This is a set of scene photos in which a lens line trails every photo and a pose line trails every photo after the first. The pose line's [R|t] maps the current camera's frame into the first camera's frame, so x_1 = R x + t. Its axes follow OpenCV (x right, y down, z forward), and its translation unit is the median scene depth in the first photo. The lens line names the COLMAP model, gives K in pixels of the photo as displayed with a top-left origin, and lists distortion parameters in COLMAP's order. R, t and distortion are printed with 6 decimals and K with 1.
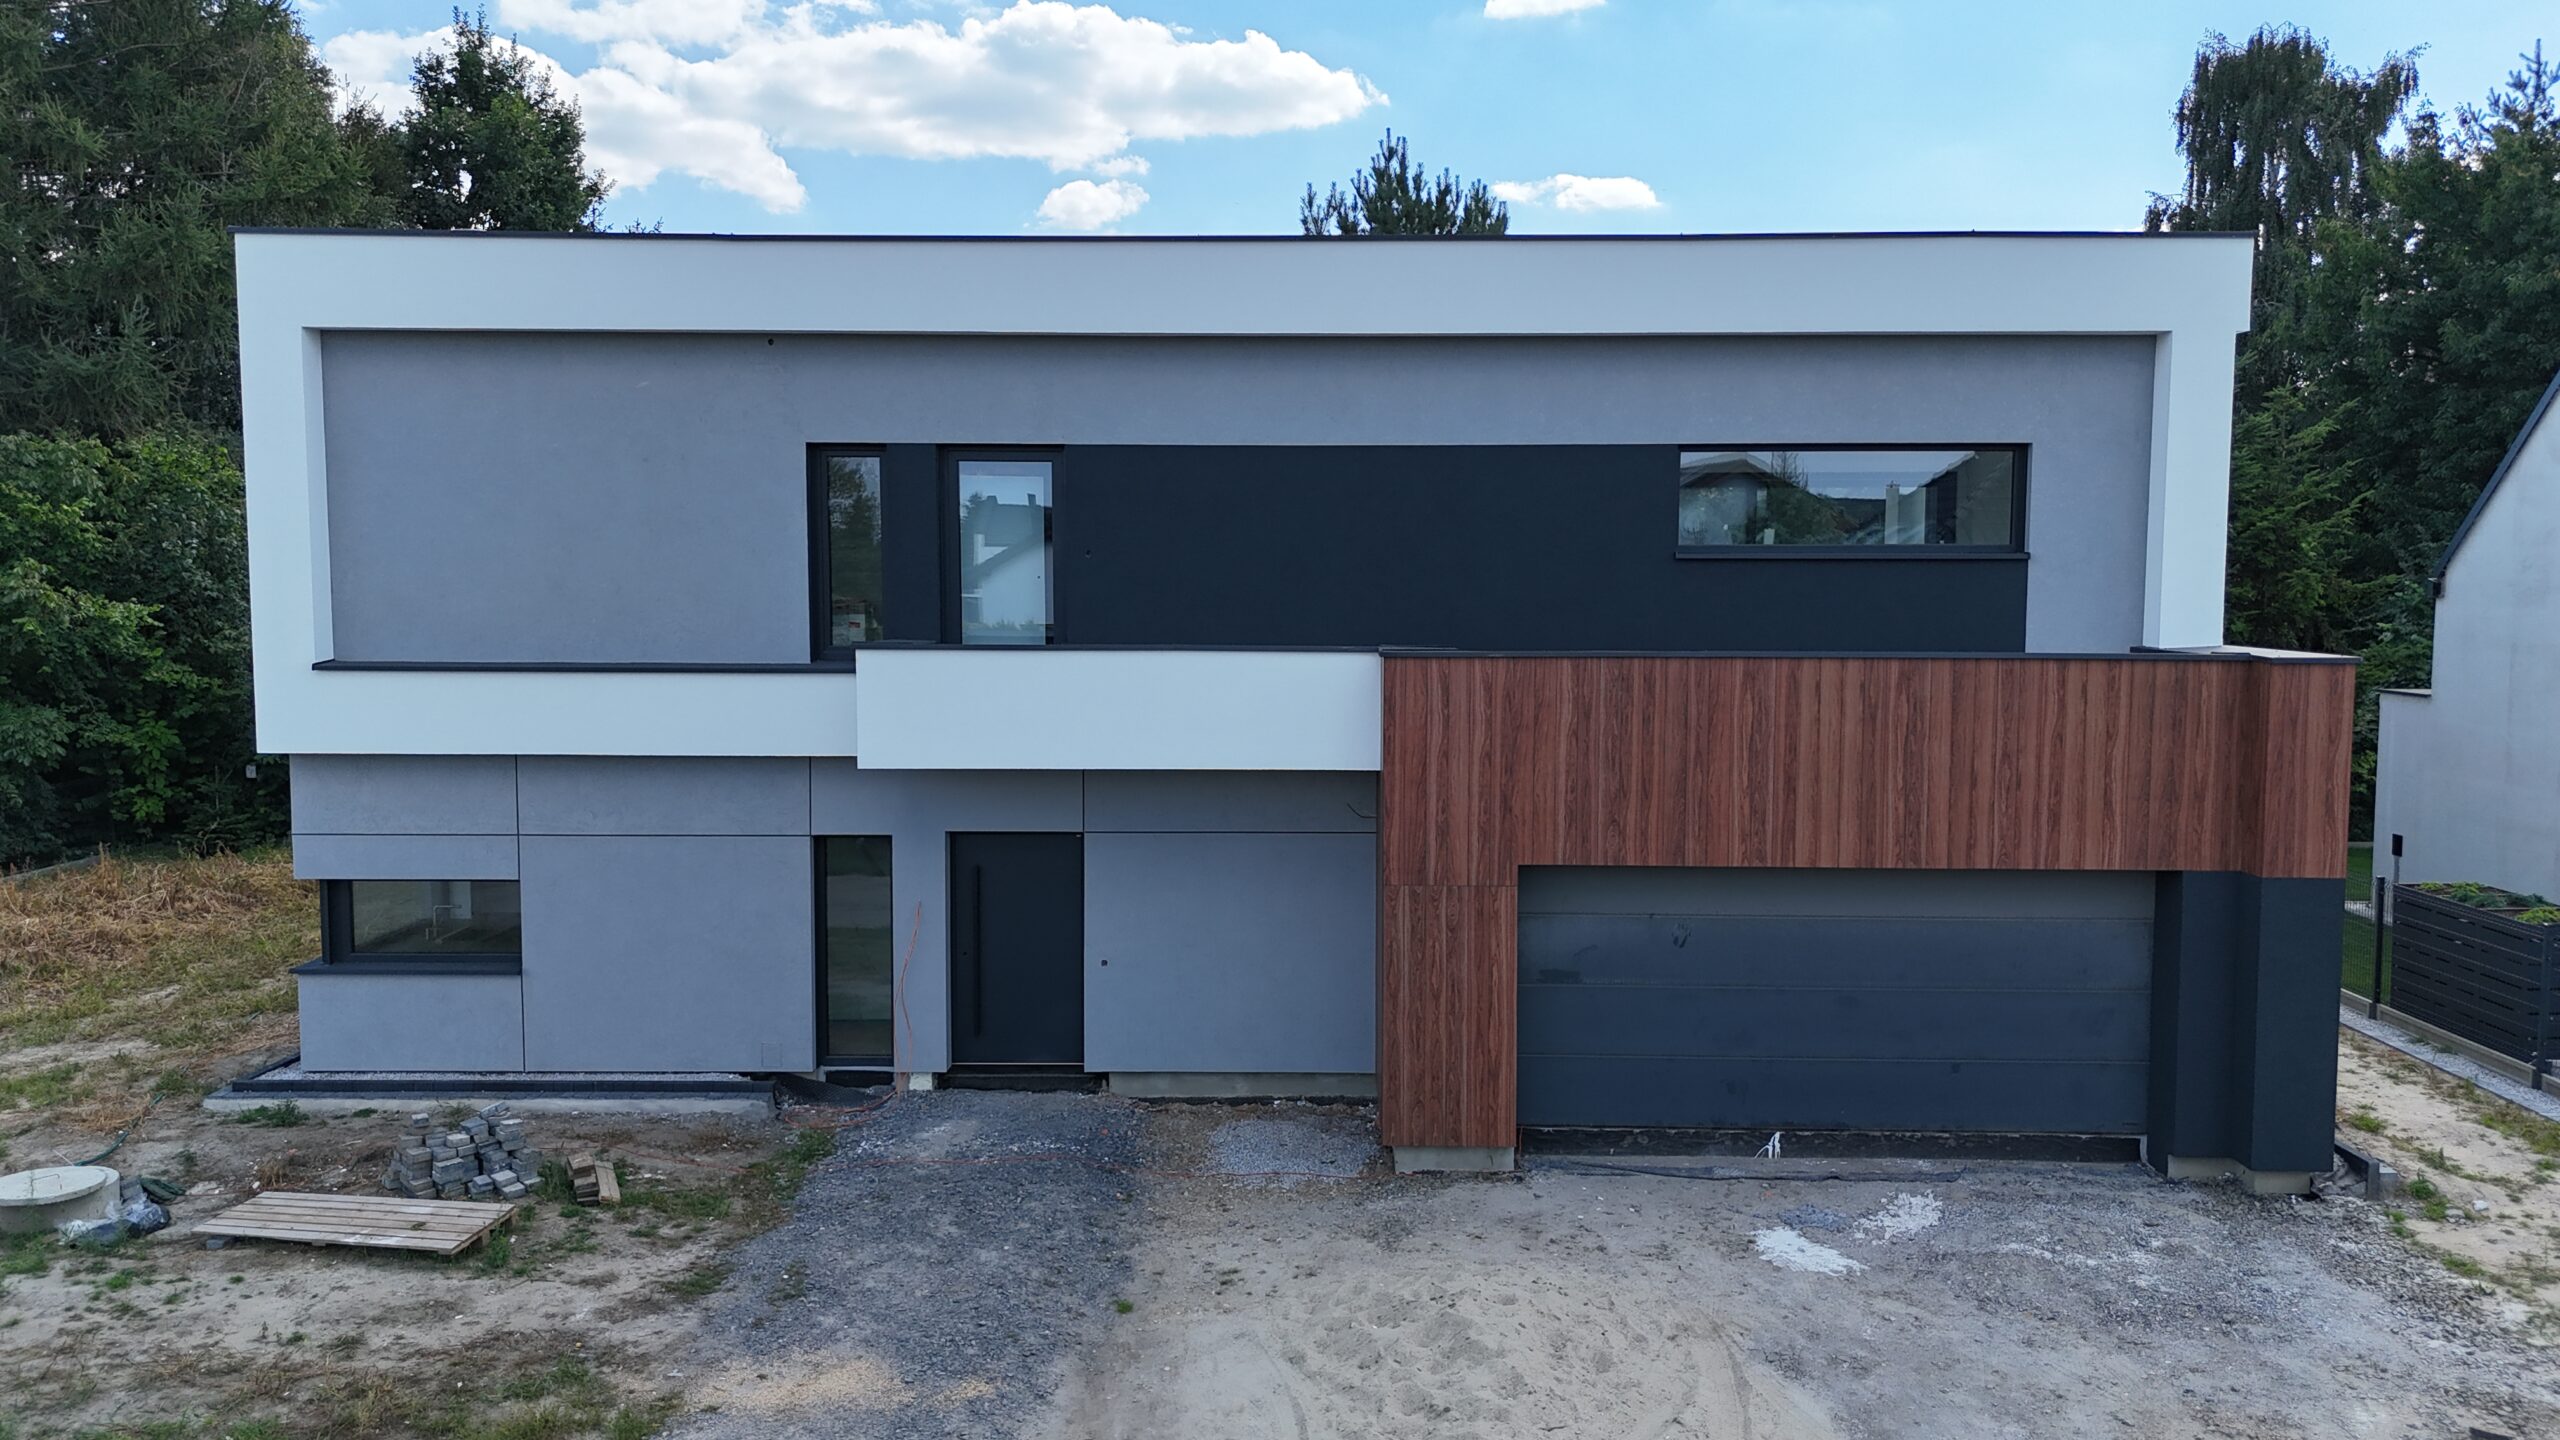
lens RADIAL K [[1888.5, 0, 1283.3], [0, 1888.5, 703.8], [0, 0, 1]] dist [0.069369, -0.066507]
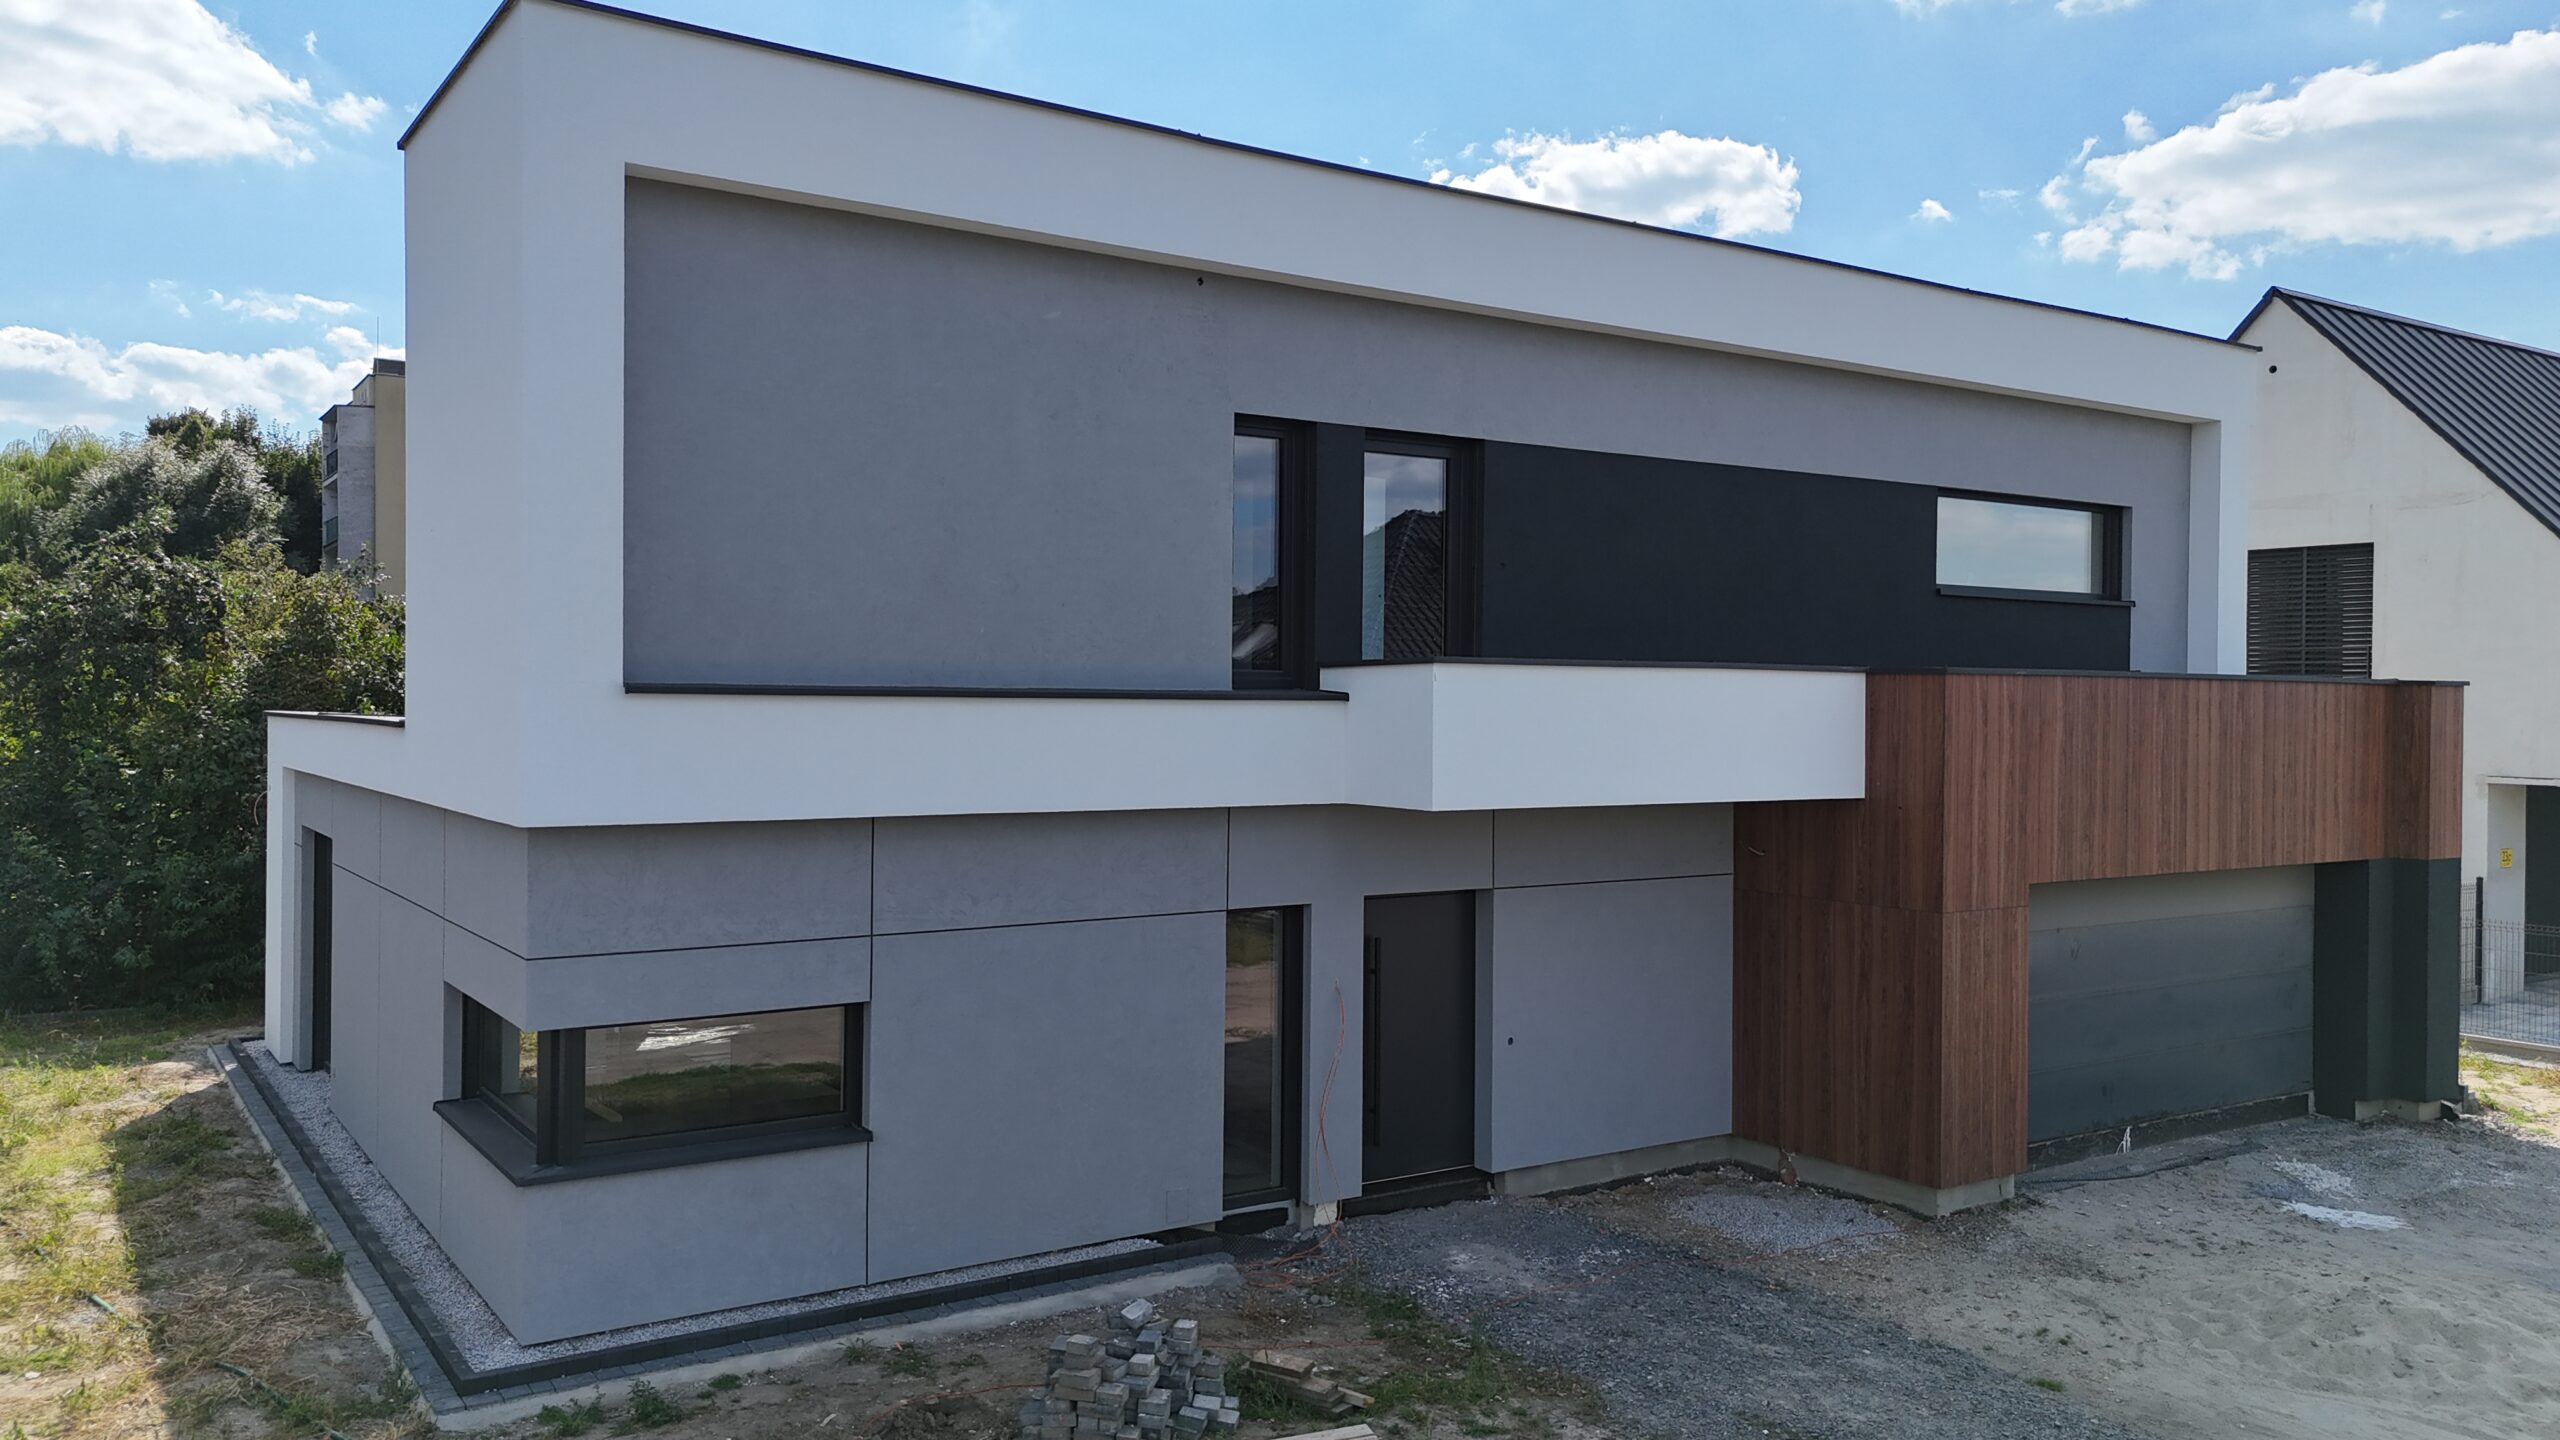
lens RADIAL K [[1888.5, 0, 1291.3], [0, 1888.5, 725.5], [0, 0, 1]] dist [0.069369, -0.066507]
pose [[0.814814, -0.001537, 0.579720, -0.766306], [0.034530, 0.998350, -0.045886, 0.034268], [-0.578693, 0.057406, 0.813523, 0.399080]]
